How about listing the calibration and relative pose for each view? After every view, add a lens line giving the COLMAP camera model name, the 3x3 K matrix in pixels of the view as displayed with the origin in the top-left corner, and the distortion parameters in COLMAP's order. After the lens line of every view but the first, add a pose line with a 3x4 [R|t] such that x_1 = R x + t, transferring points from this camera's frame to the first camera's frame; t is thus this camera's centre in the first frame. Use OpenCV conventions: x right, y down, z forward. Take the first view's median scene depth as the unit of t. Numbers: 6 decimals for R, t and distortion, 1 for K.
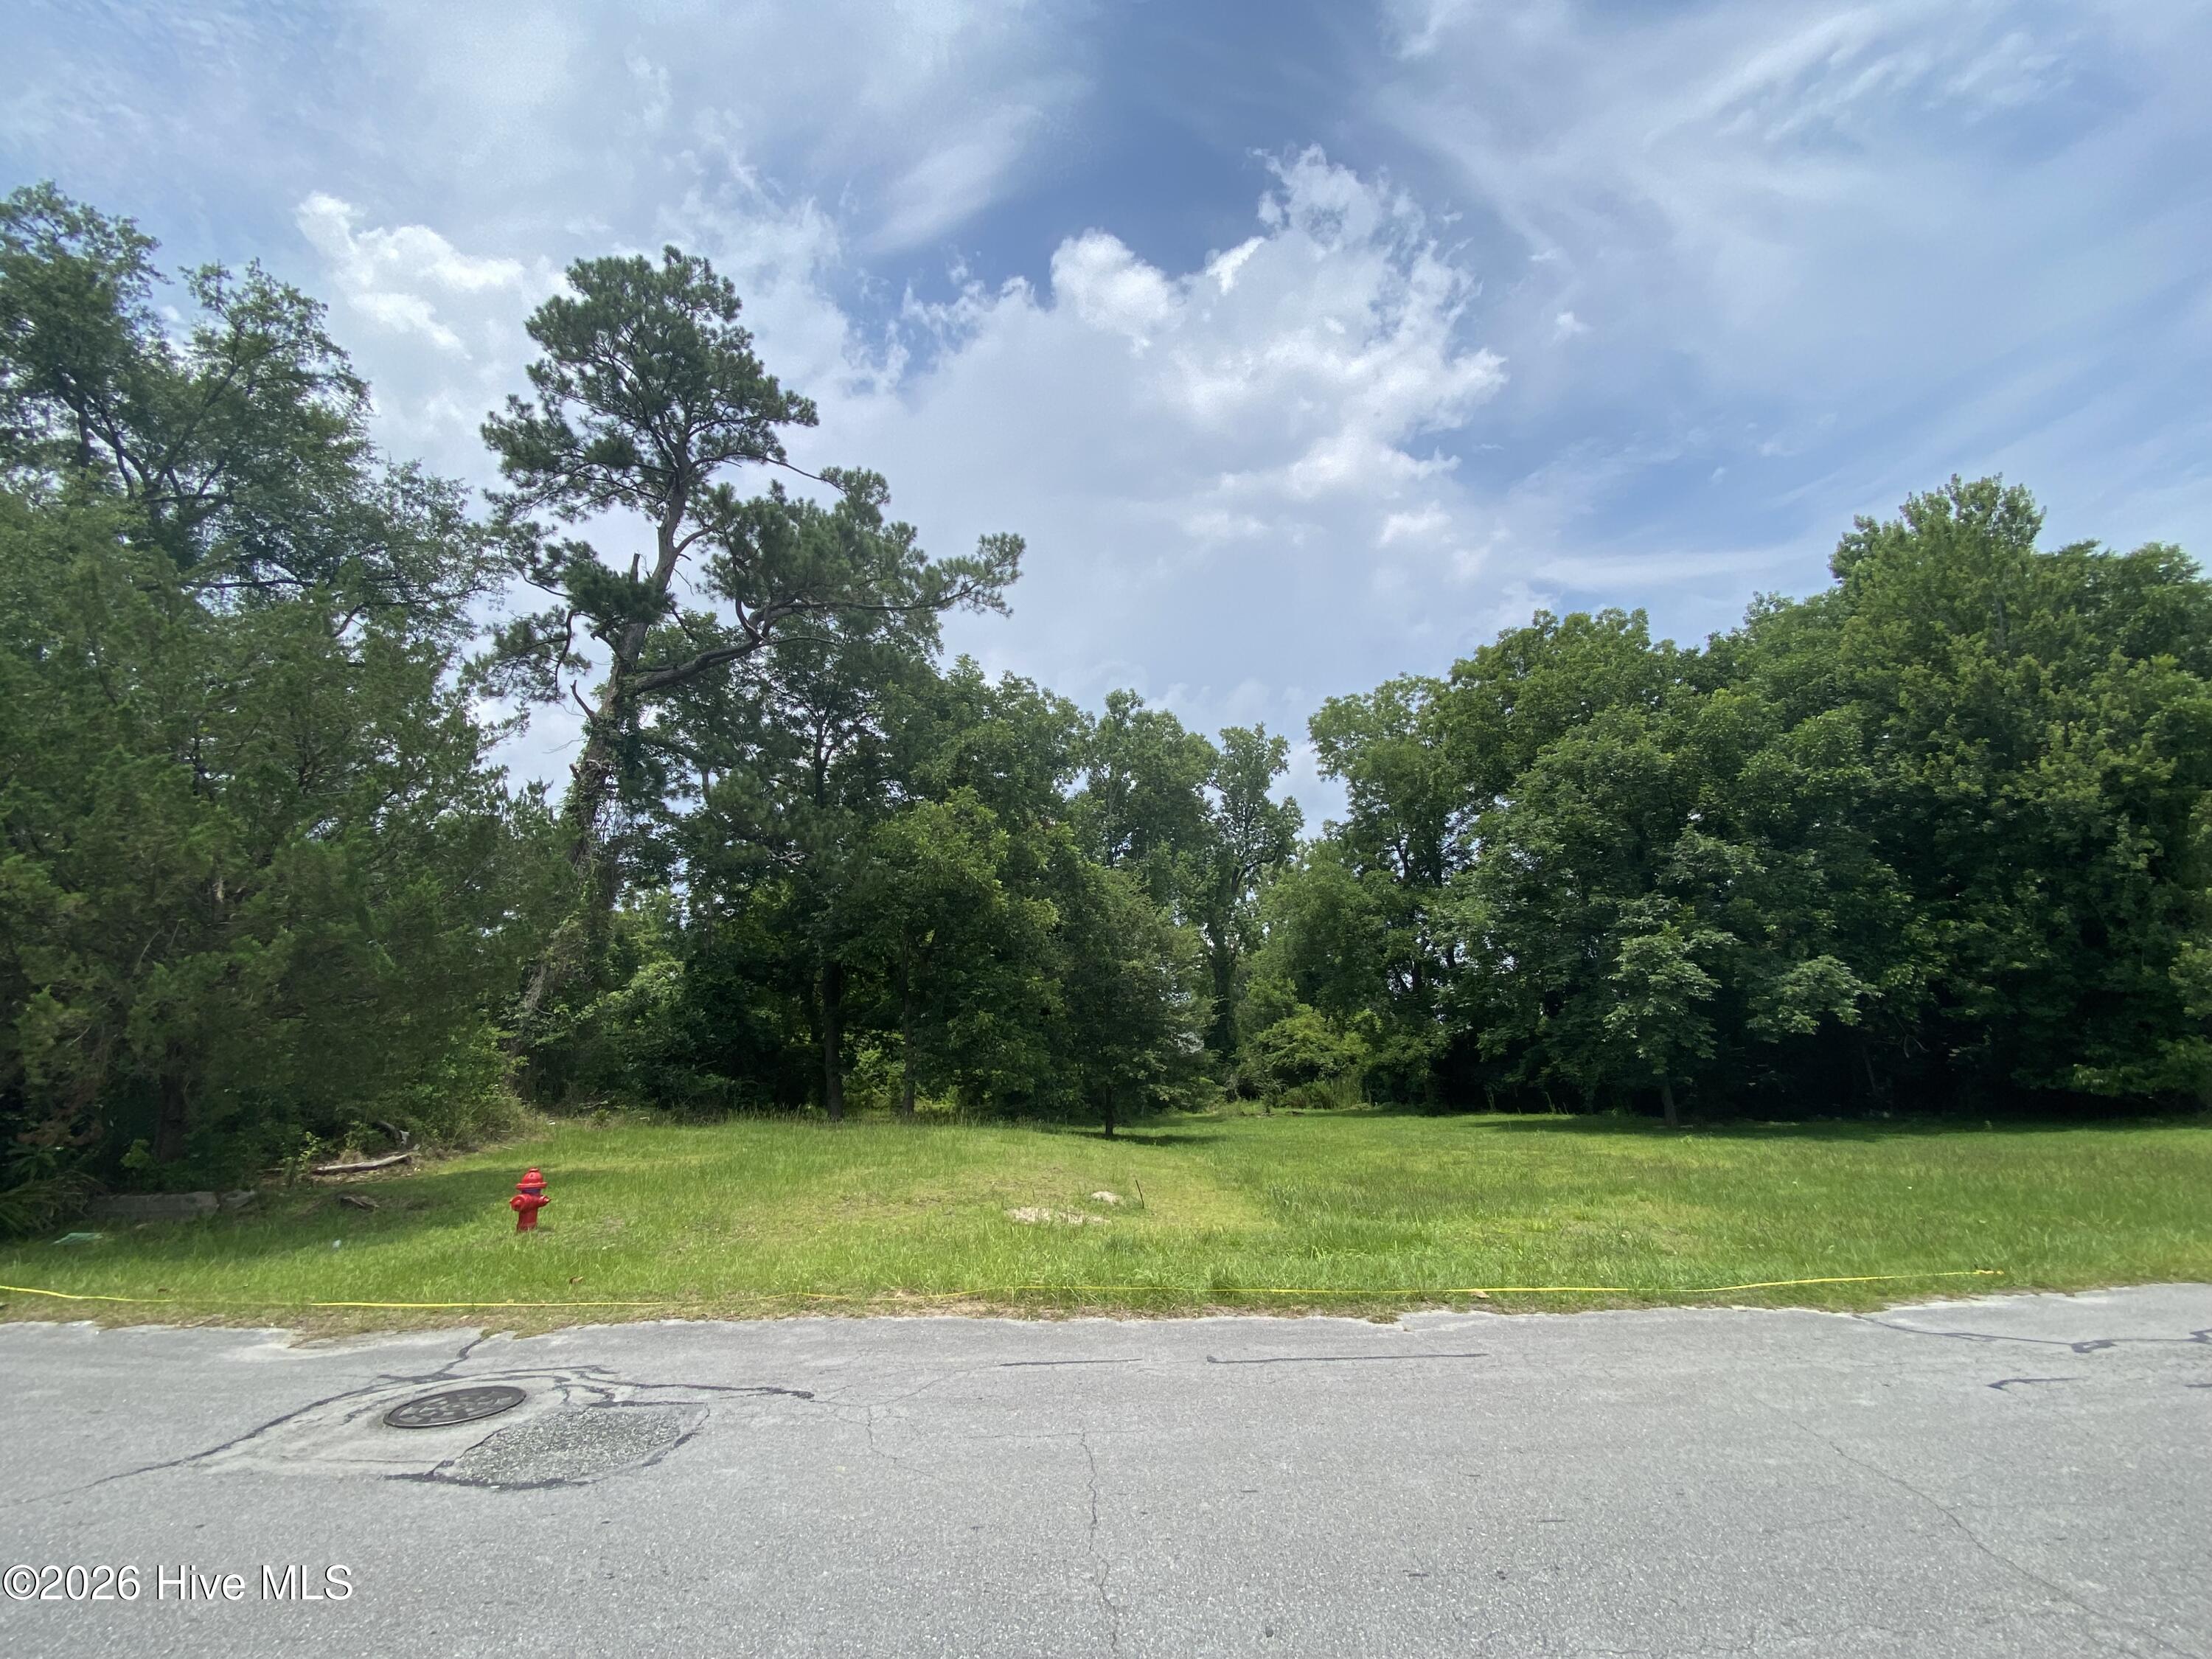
lens RADIAL K [[873.2, 0, 1090.4], [0, 873.2, 830.4], [0, 0, 1]] dist [-0.029978, -0.002313]
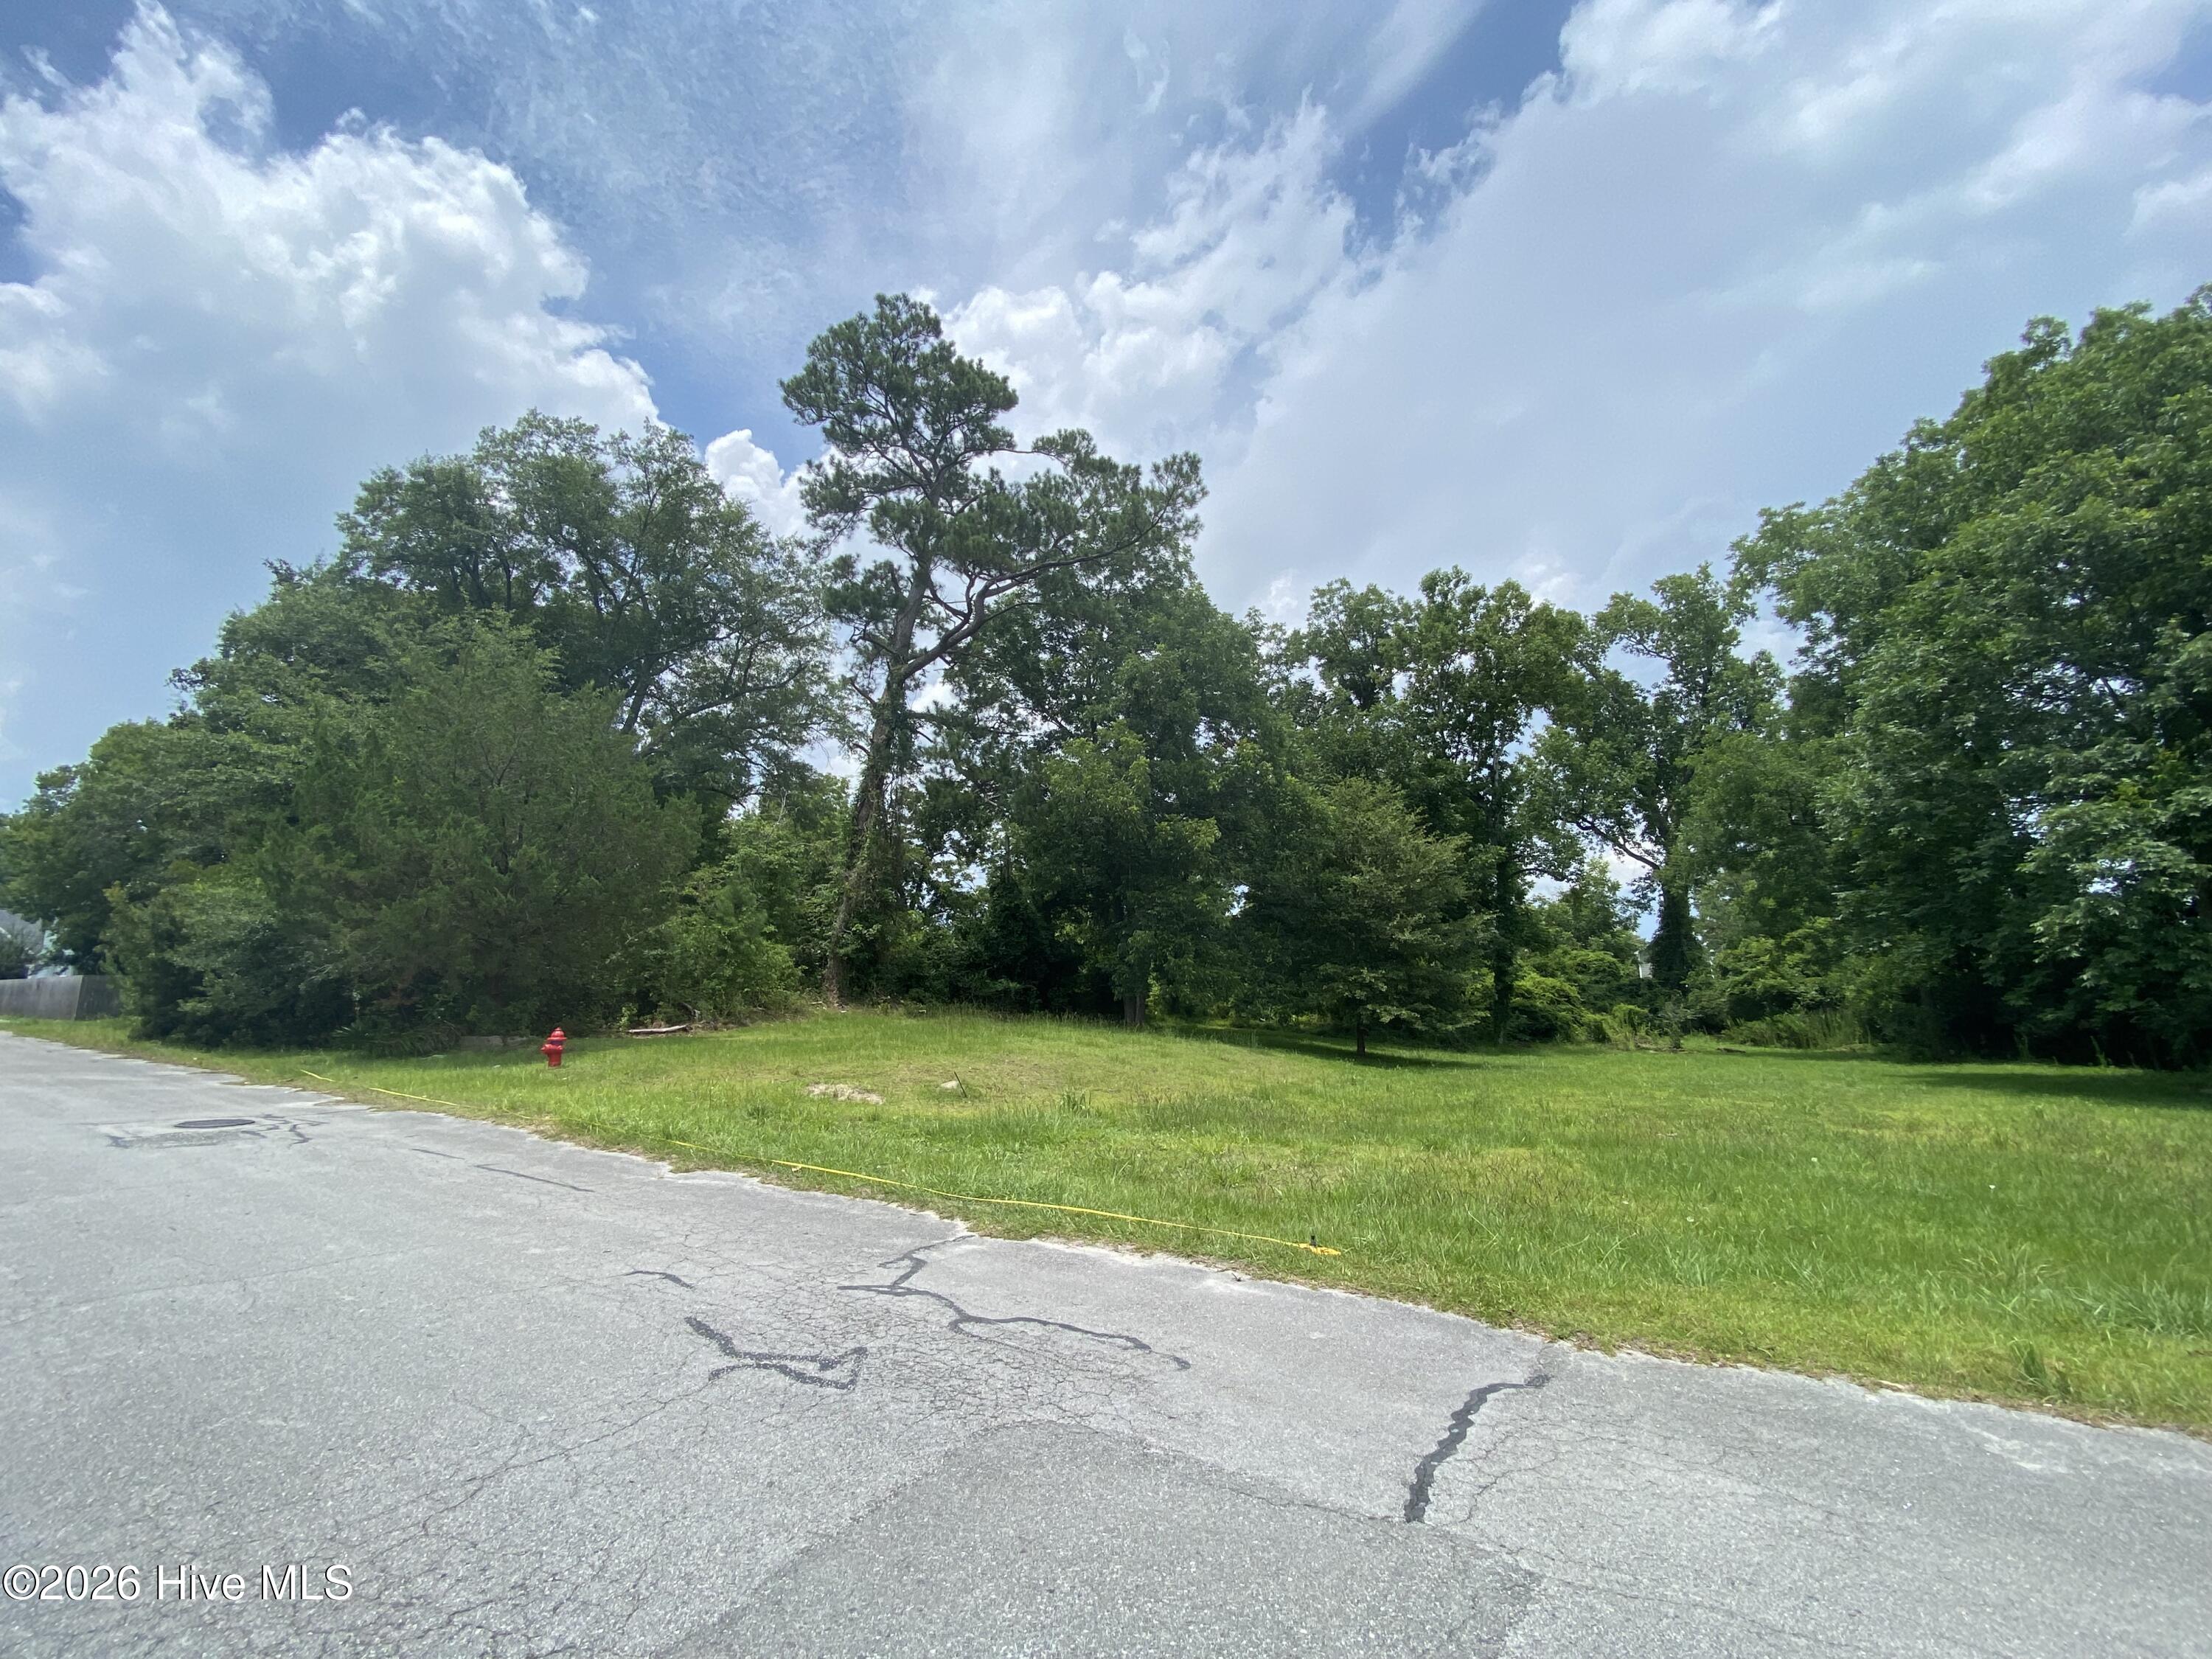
lens RADIAL K [[873.2, 0, 1099.5], [0, 873.2, 832.3], [0, 0, 1]] dist [-0.029978, -0.002313]
pose [[0.839791, -0.067517, -0.538695, 0.318671], [0.117820, 0.991255, 0.059435, 0.017238], [0.529971, -0.113382, 0.840402, 0.067635]]
